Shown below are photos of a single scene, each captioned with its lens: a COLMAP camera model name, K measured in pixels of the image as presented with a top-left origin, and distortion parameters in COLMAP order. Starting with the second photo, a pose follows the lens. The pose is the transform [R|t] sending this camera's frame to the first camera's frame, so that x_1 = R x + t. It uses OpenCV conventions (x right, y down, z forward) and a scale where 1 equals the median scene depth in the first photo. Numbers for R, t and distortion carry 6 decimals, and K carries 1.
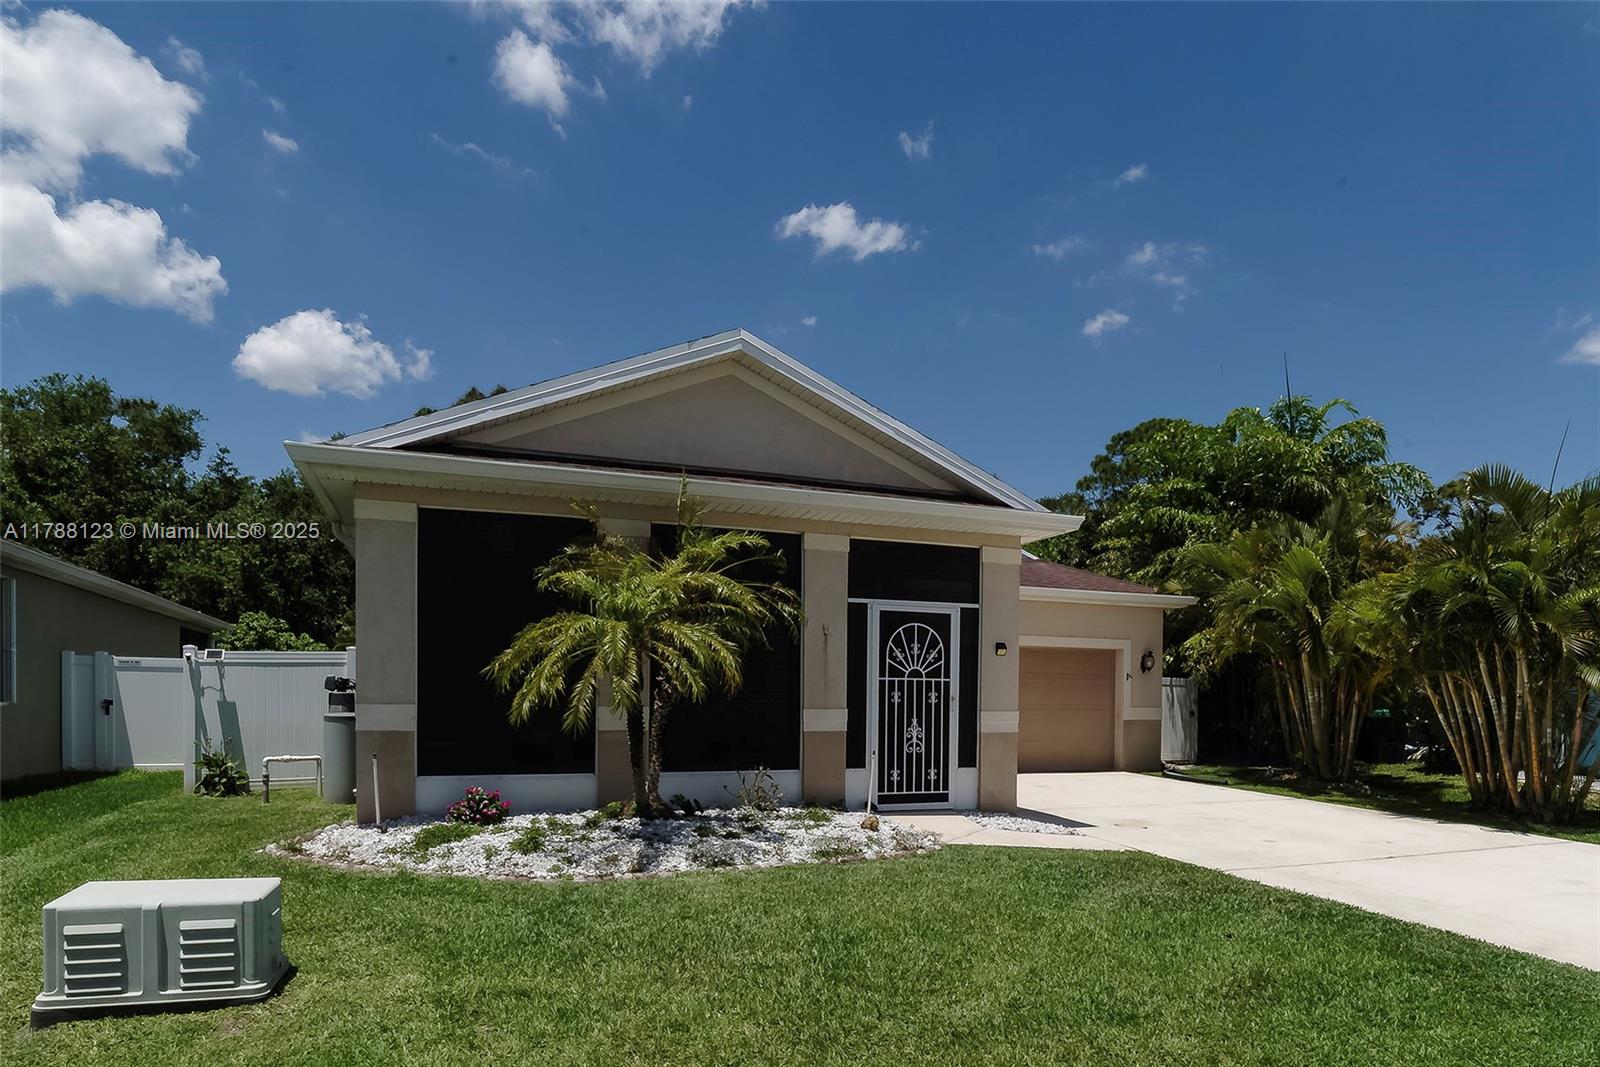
lens RADIAL K [[973.8, 0, 800.0], [0, 973.8, 733.0], [0, 0, 1]] dist [-0.004514, -0.002135]
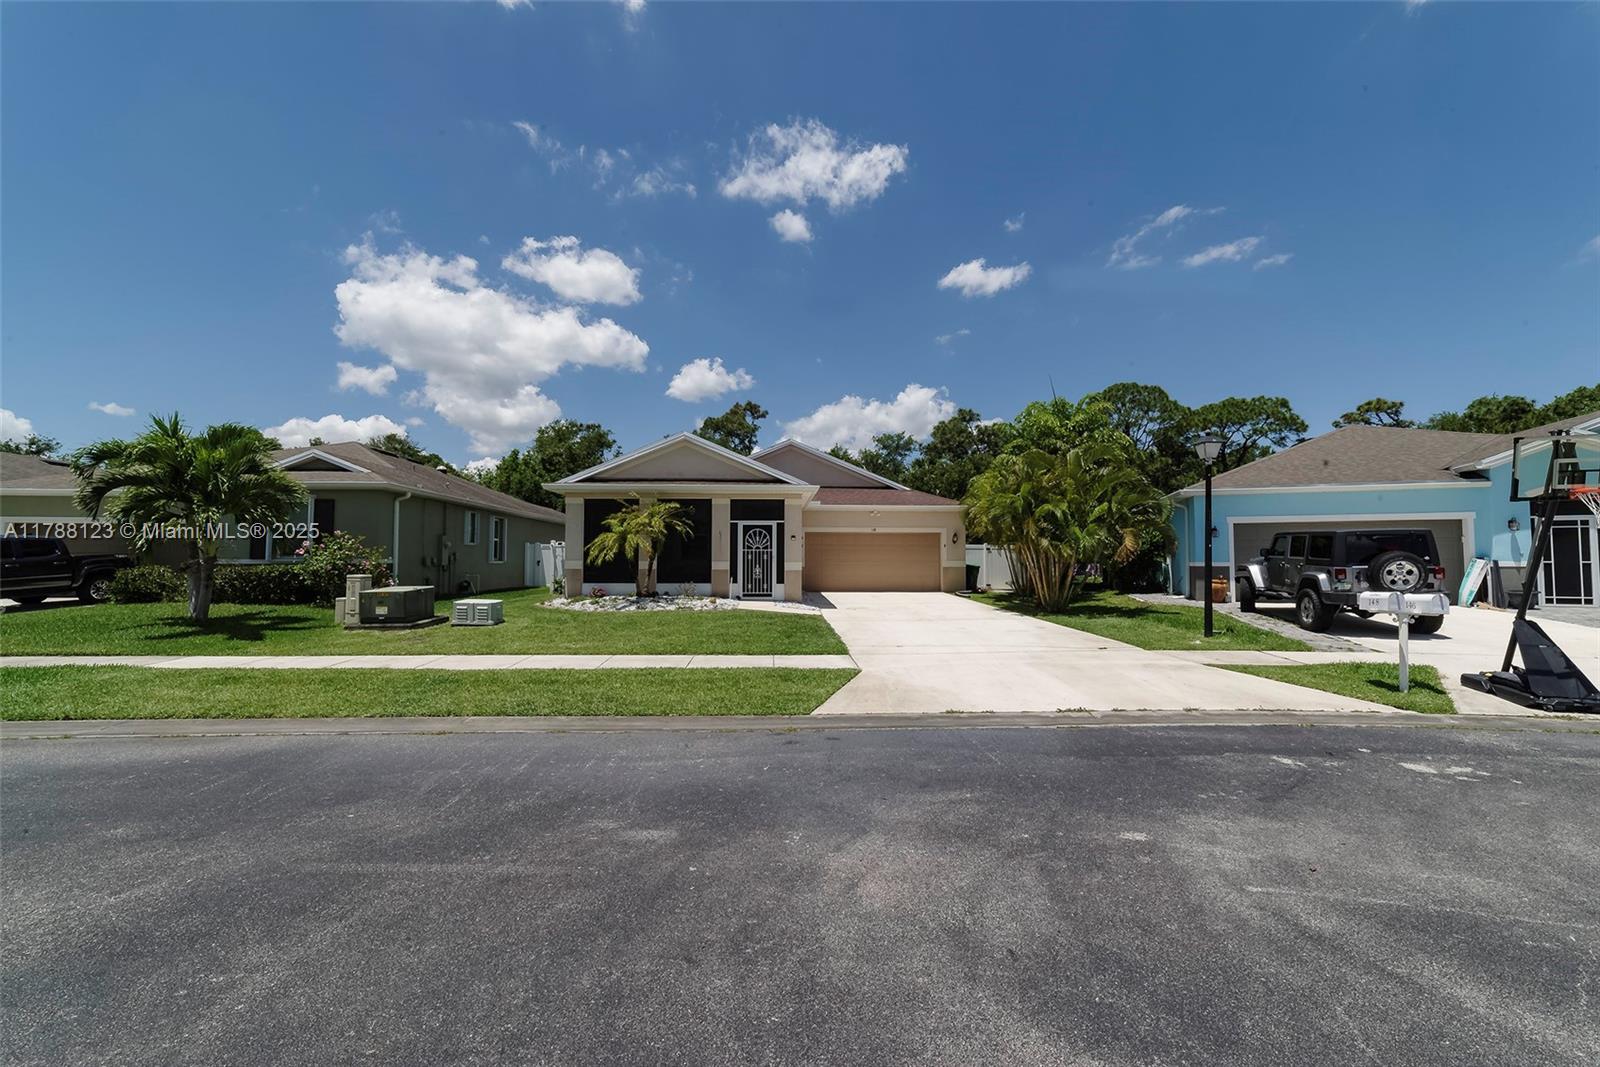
lens RADIAL K [[629.7, 0, 800.0], [0, 629.7, 533.5], [0, 0, 1]] dist [-0.001242, 0.006218]
pose [[0.942375, -0.021828, -0.333846, 0.791479], [-0.003206, 0.997234, -0.074252, 0.026600], [0.334543, 0.071044, 0.939699, -0.570581]]
